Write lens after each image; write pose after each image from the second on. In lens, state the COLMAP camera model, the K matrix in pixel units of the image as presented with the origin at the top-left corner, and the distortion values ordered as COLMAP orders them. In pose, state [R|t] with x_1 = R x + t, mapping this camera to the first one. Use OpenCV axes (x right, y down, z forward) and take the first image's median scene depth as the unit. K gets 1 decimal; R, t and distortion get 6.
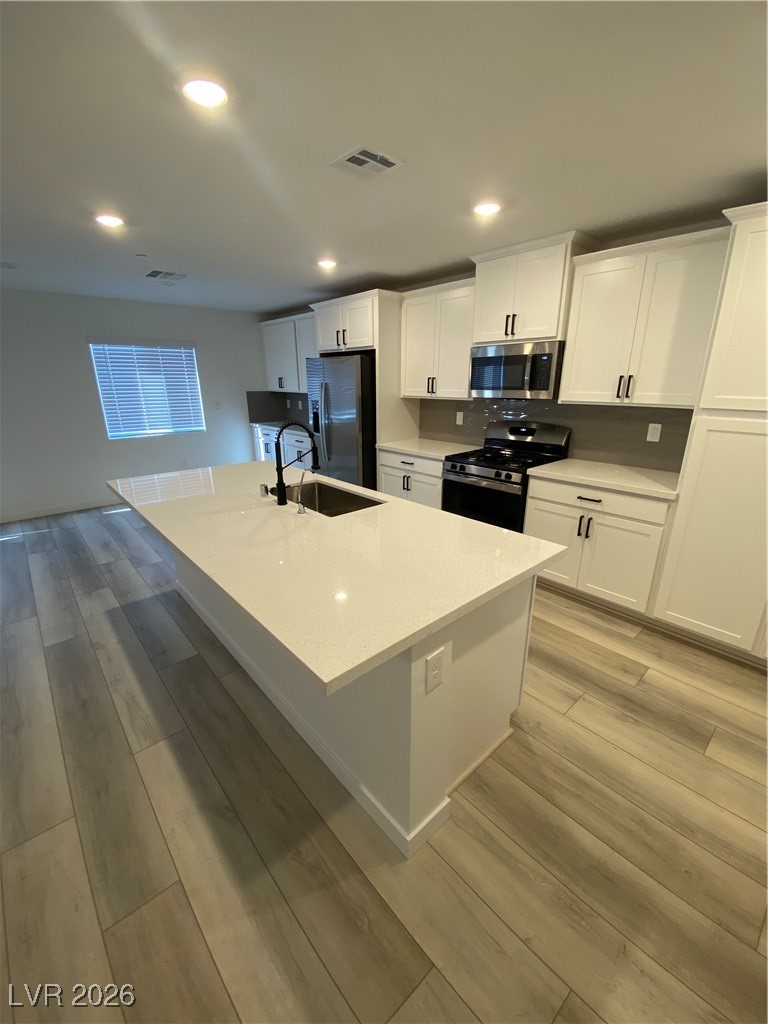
lens RADIAL K [[412.8, 0, 382.5], [0, 412.8, 512.8], [0, 0, 1]] dist [0.025798, -0.023345]
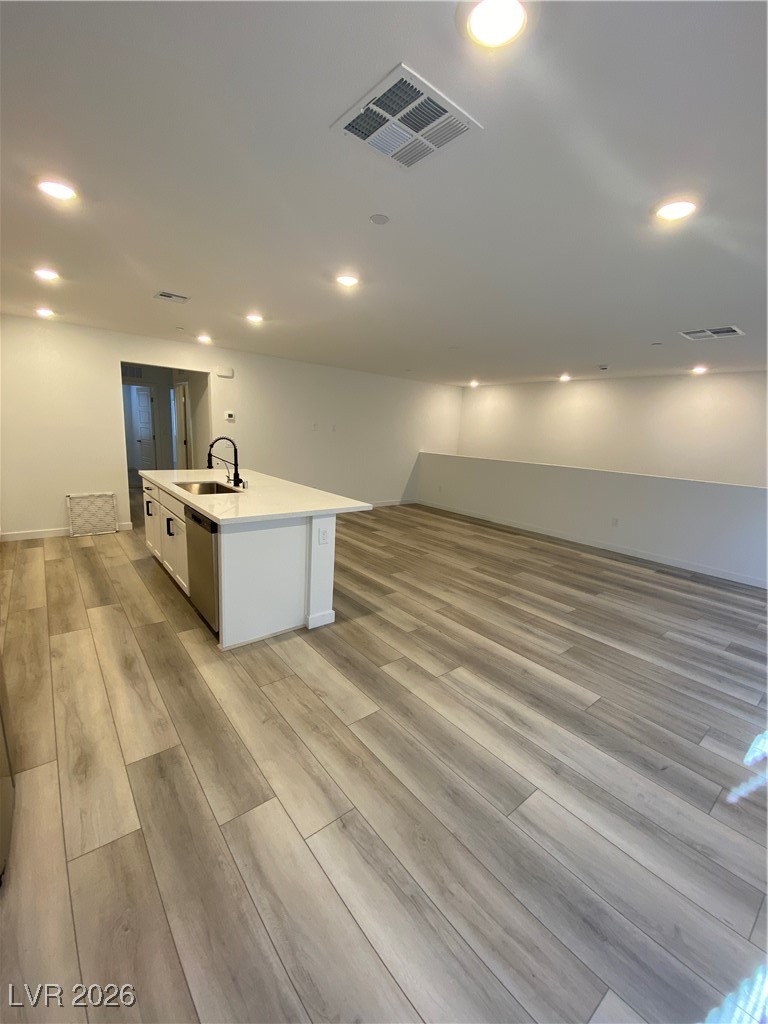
lens RADIAL K [[412.8, 0, 382.5], [0, 412.8, 512.8], [0, 0, 1]] dist [0.025798, -0.023345]
pose [[-0.997677, -0.059290, 0.033550, -0.634838], [-0.035050, 0.869039, 0.493501, -0.548199], [-0.058416, 0.491178, -0.869098, 1.751691]]
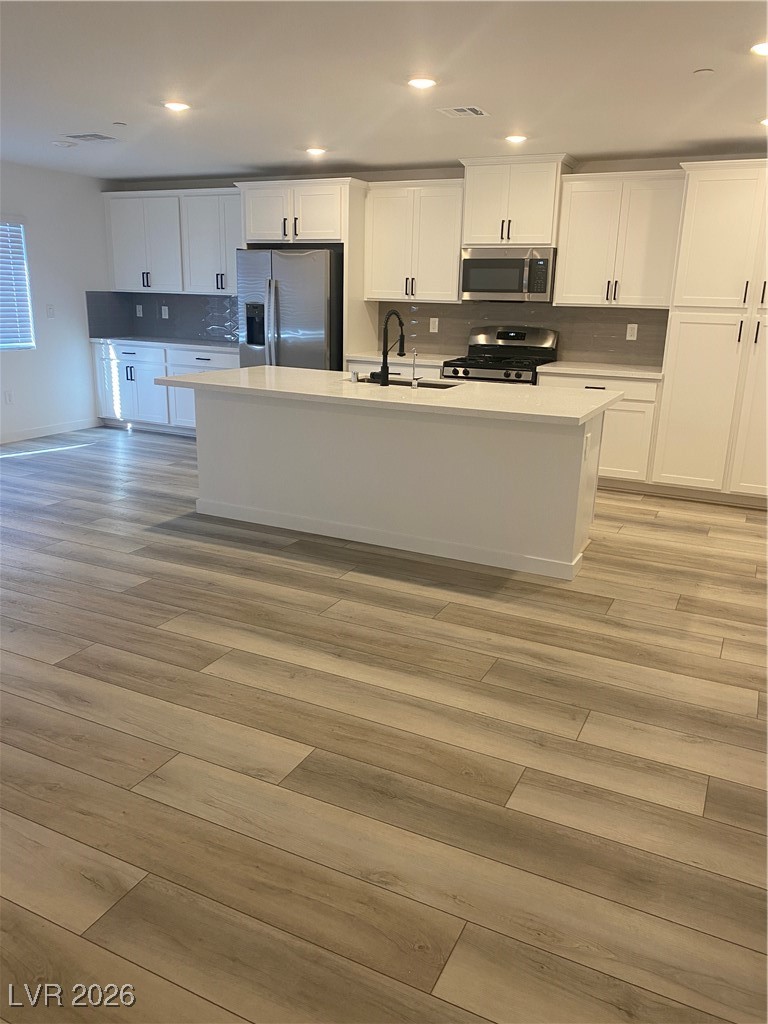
lens RADIAL K [[777.8, 0, 391.1], [0, 777.8, 513.0], [0, 0, 1]] dist [0.053460, -0.078635]
pose [[0.923947, -0.078302, 0.374420, -0.734271], [0.090841, 0.995738, -0.015930, 0.252655], [-0.371577, 0.048731, 0.927122, -0.660062]]
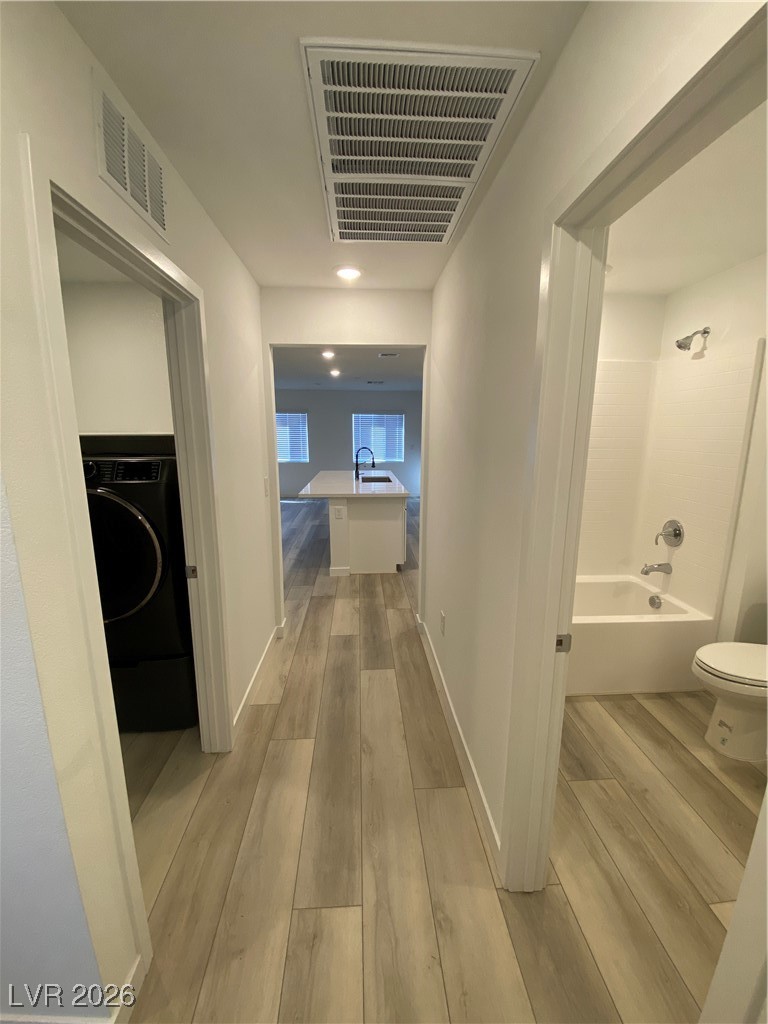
lens RADIAL K [[412.8, 0, 382.5], [0, 412.8, 512.8], [0, 0, 1]] dist [0.025798, -0.023345]
pose [[0.784639, 0.122645, -0.607700, 1.003932], [-0.193778, 0.979640, -0.052489, 0.197778], [0.588890, 0.158944, 0.792430, -0.605234]]
